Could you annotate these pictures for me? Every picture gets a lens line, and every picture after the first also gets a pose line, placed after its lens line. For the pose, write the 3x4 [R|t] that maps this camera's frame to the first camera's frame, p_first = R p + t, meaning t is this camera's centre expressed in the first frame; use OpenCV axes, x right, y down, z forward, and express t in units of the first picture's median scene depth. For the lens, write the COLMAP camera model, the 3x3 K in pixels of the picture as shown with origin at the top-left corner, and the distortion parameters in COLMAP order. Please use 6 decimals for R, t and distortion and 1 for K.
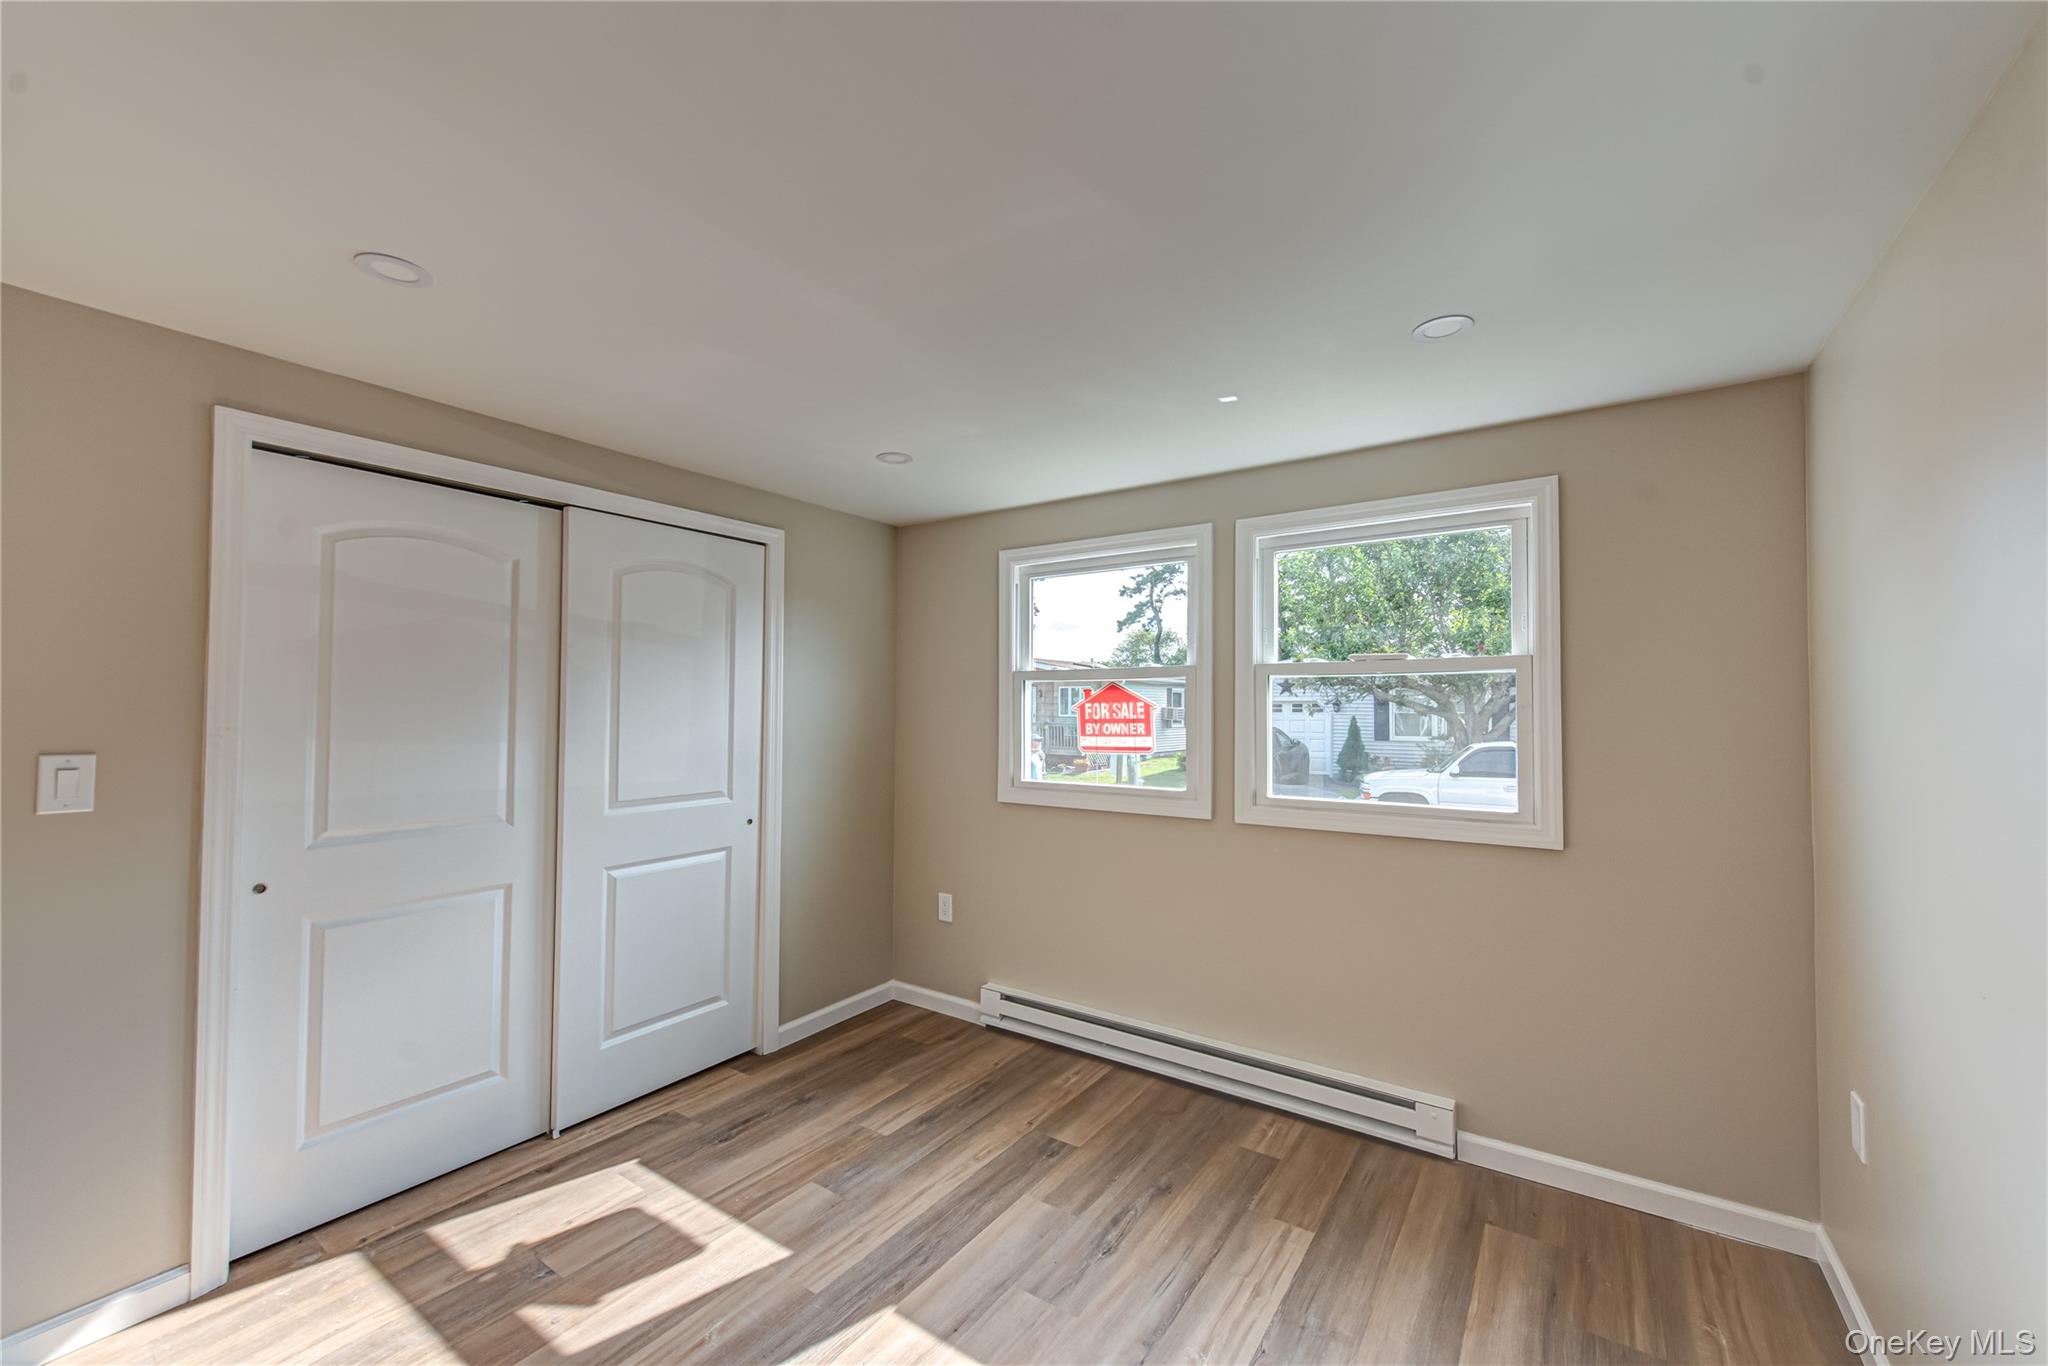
lens RADIAL K [[795.4, 0, 1034.3], [0, 795.4, 690.6], [0, 0, 1]] dist [0.016423, -0.006706]
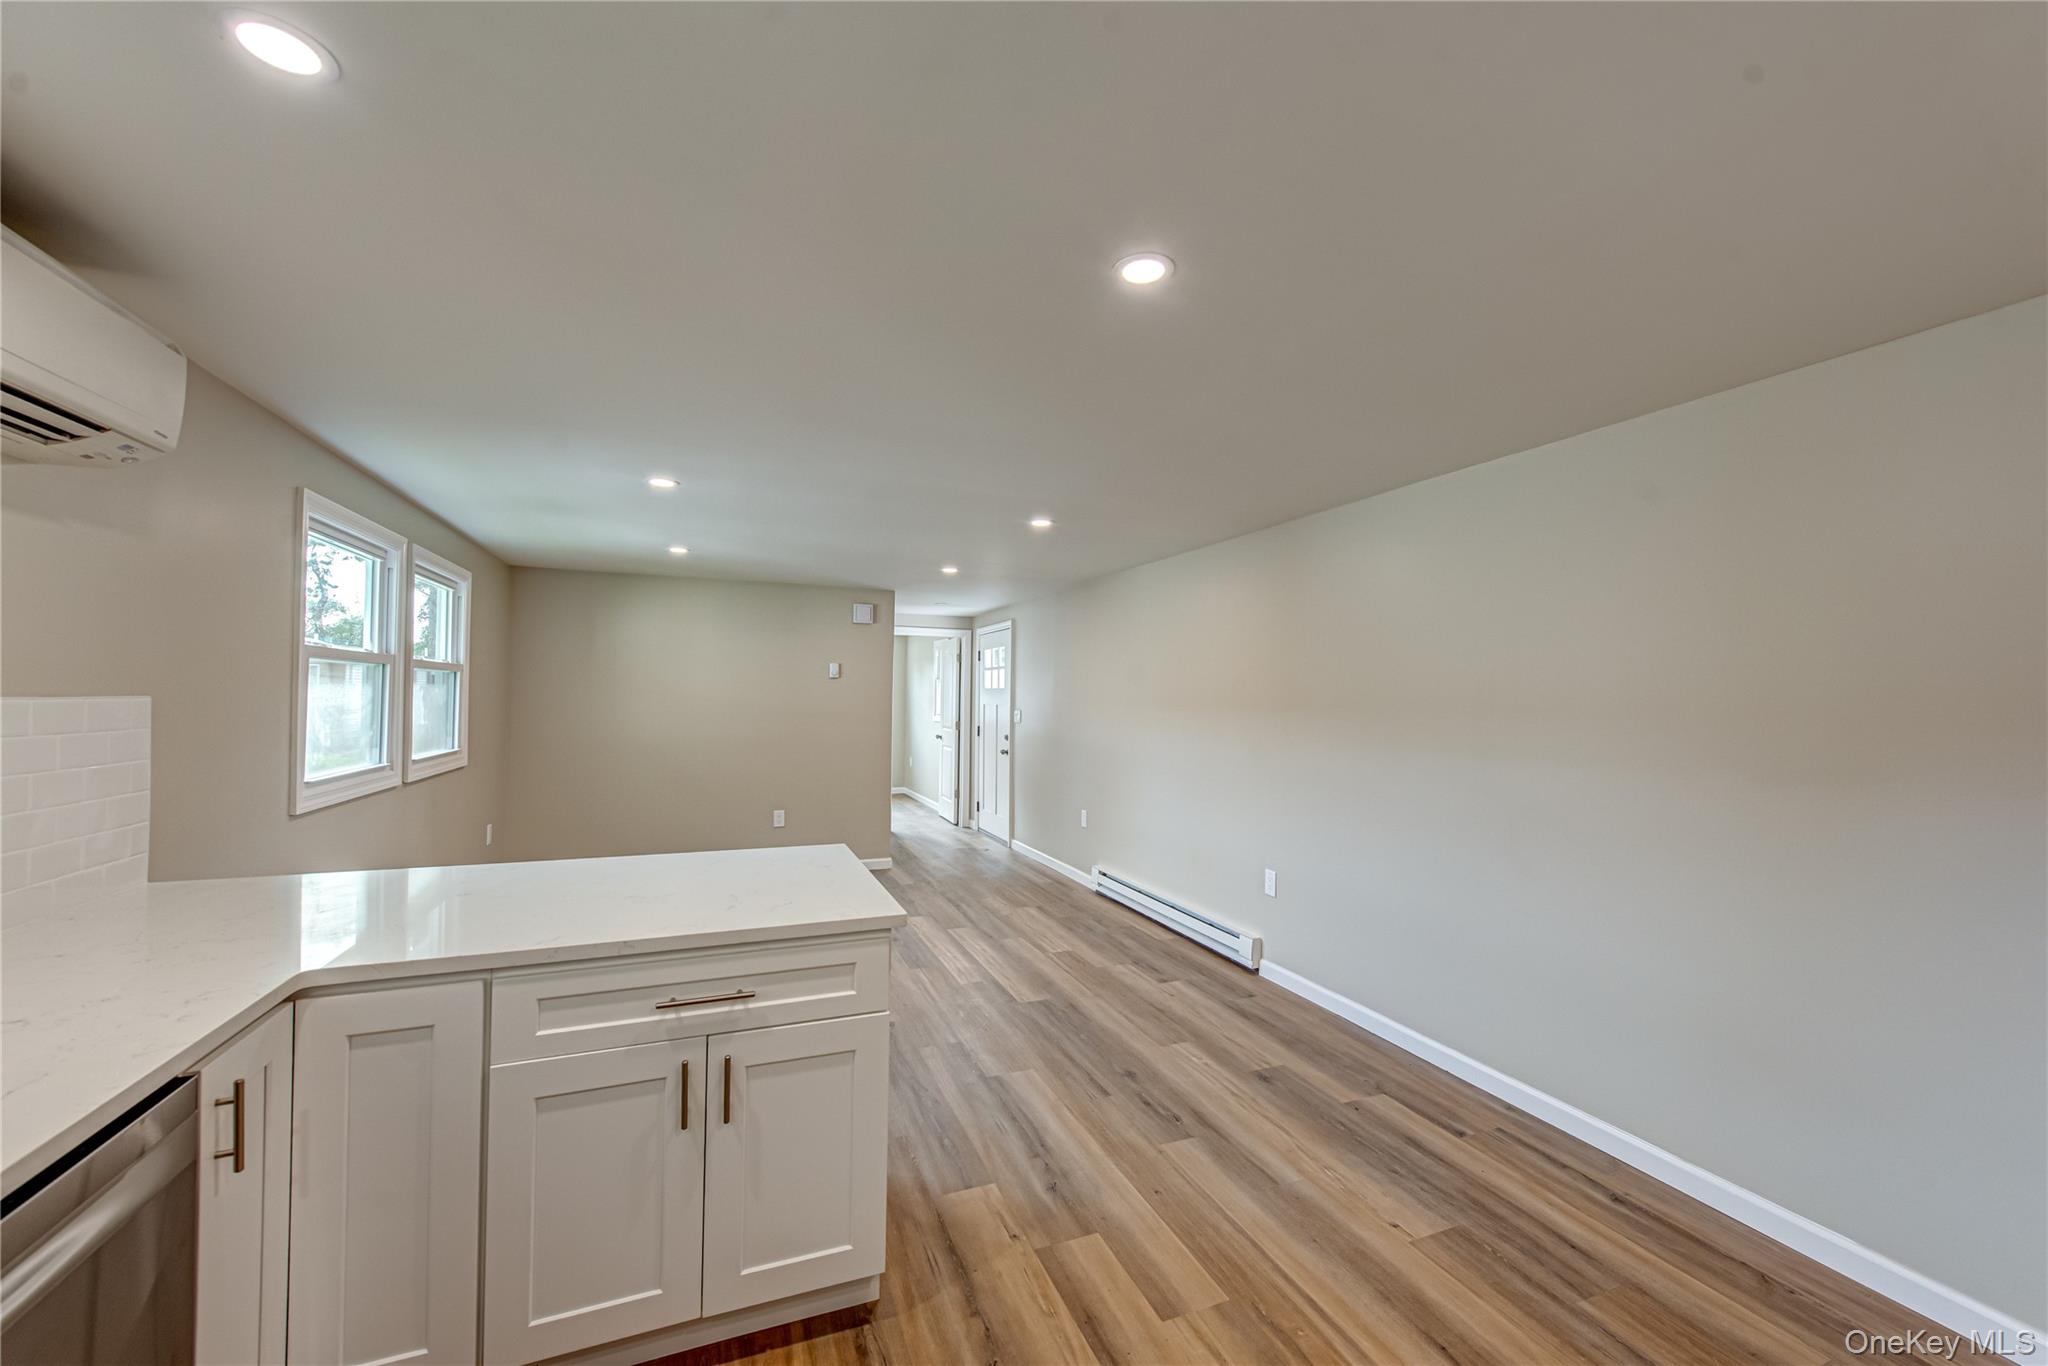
lens RADIAL K [[795.4, 0, 1034.3], [0, 795.4, 690.6], [0, 0, 1]] dist [0.016423, -0.006706]
pose [[0.558448, 0.012869, 0.829440, -3.201567], [-0.031909, 0.999473, 0.005977, -0.083917], [-0.828926, -0.029804, 0.558564, -2.892957]]
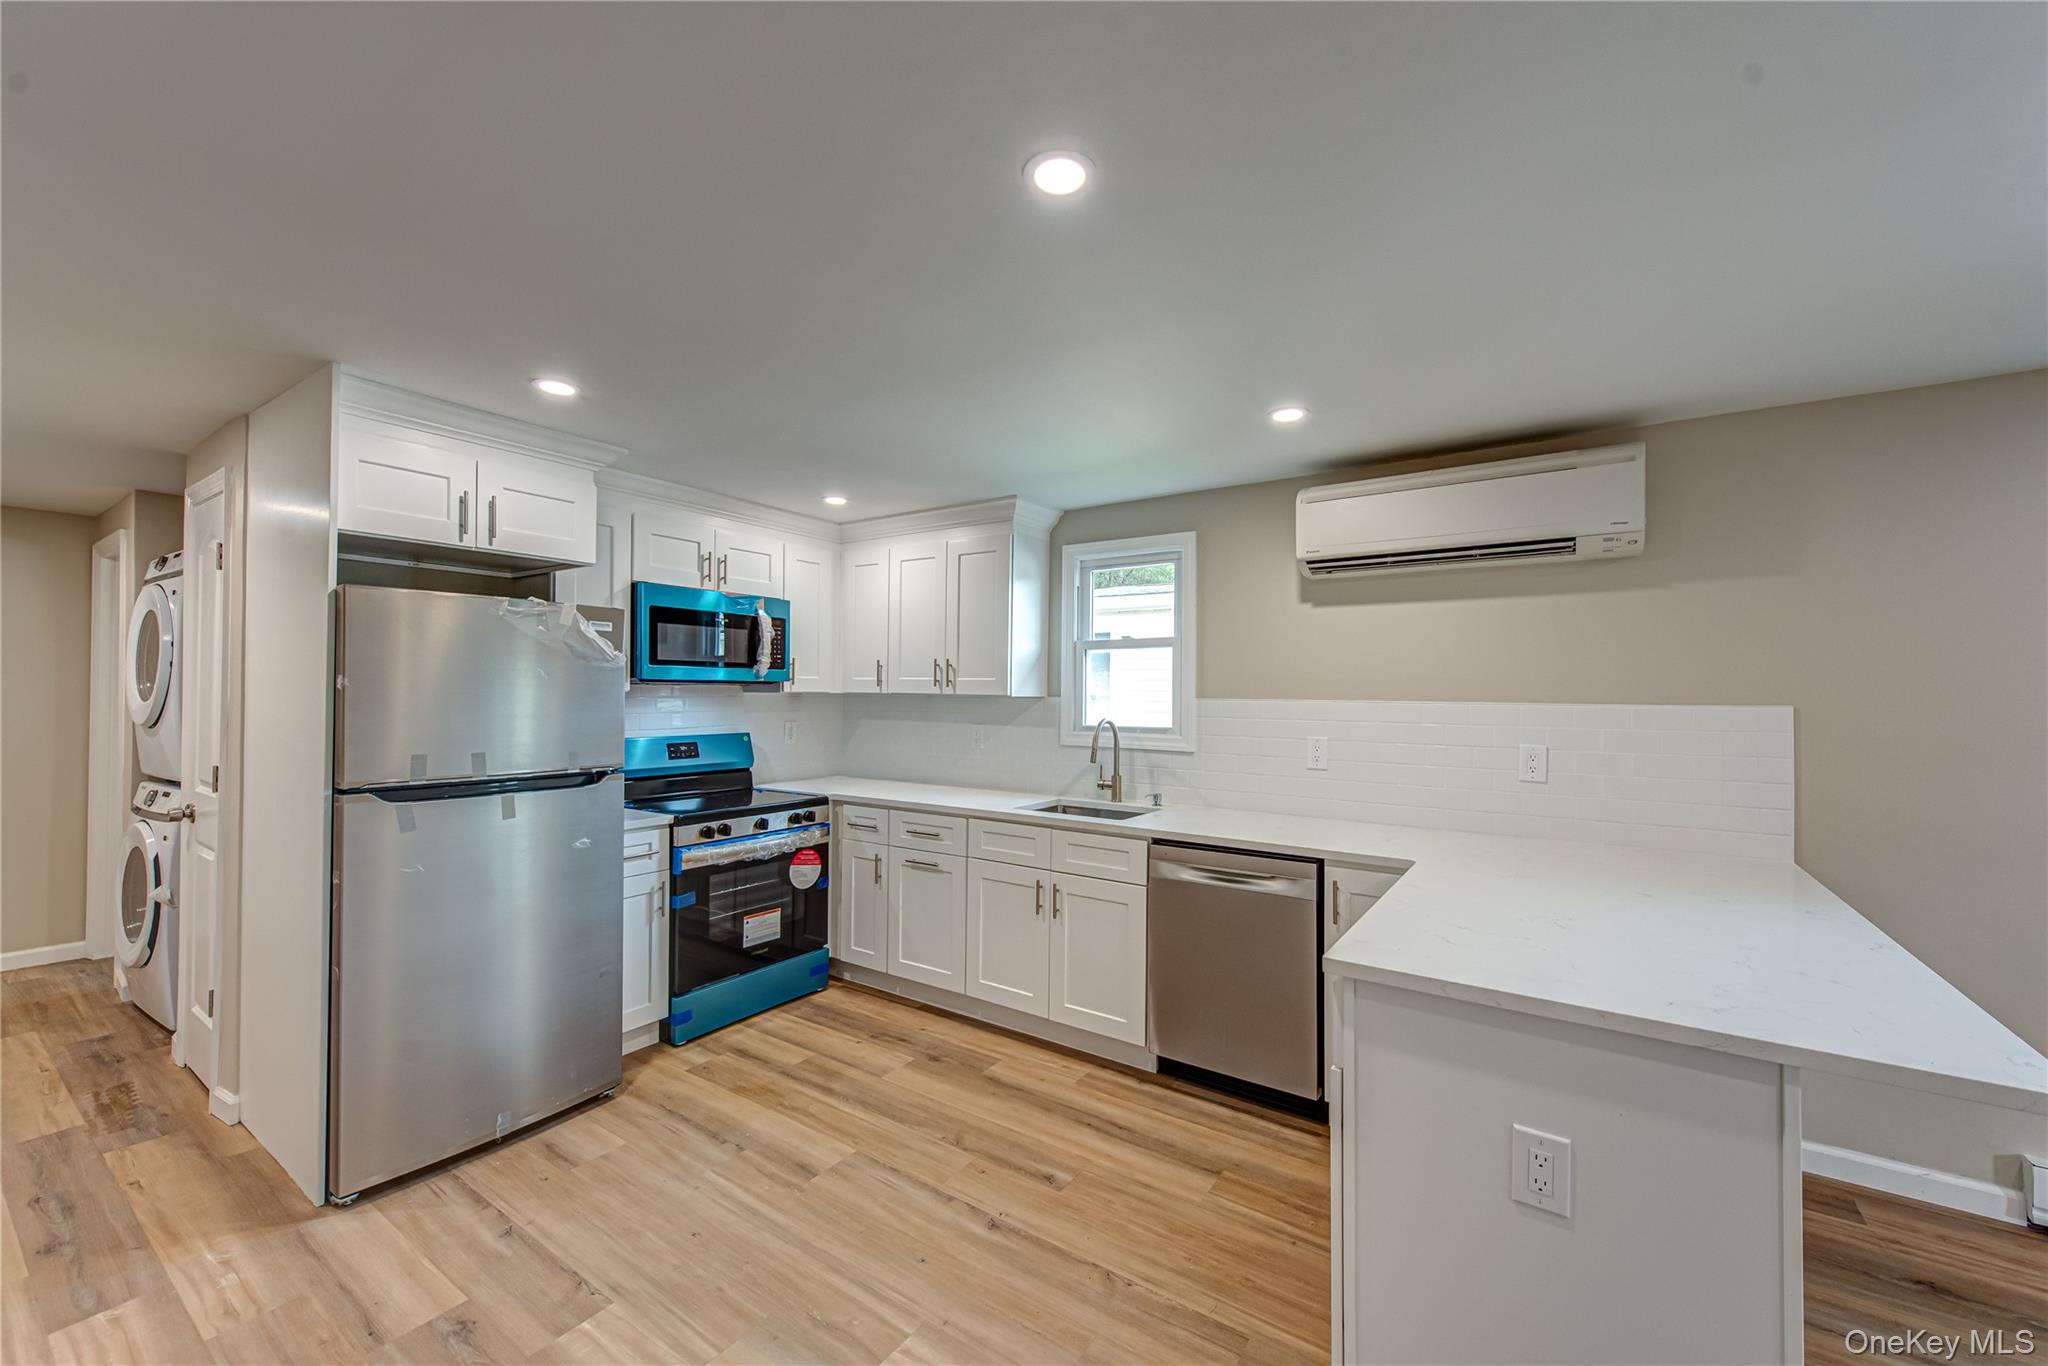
lens RADIAL K [[795.4, 0, 1034.3], [0, 795.4, 690.6], [0, 0, 1]] dist [0.016423, -0.006706]
pose [[-0.003140, -0.006716, -0.999973, -1.809942], [0.016652, 0.999838, -0.006767, -0.070278], [0.999856, -0.016673, -0.003028, -2.549970]]
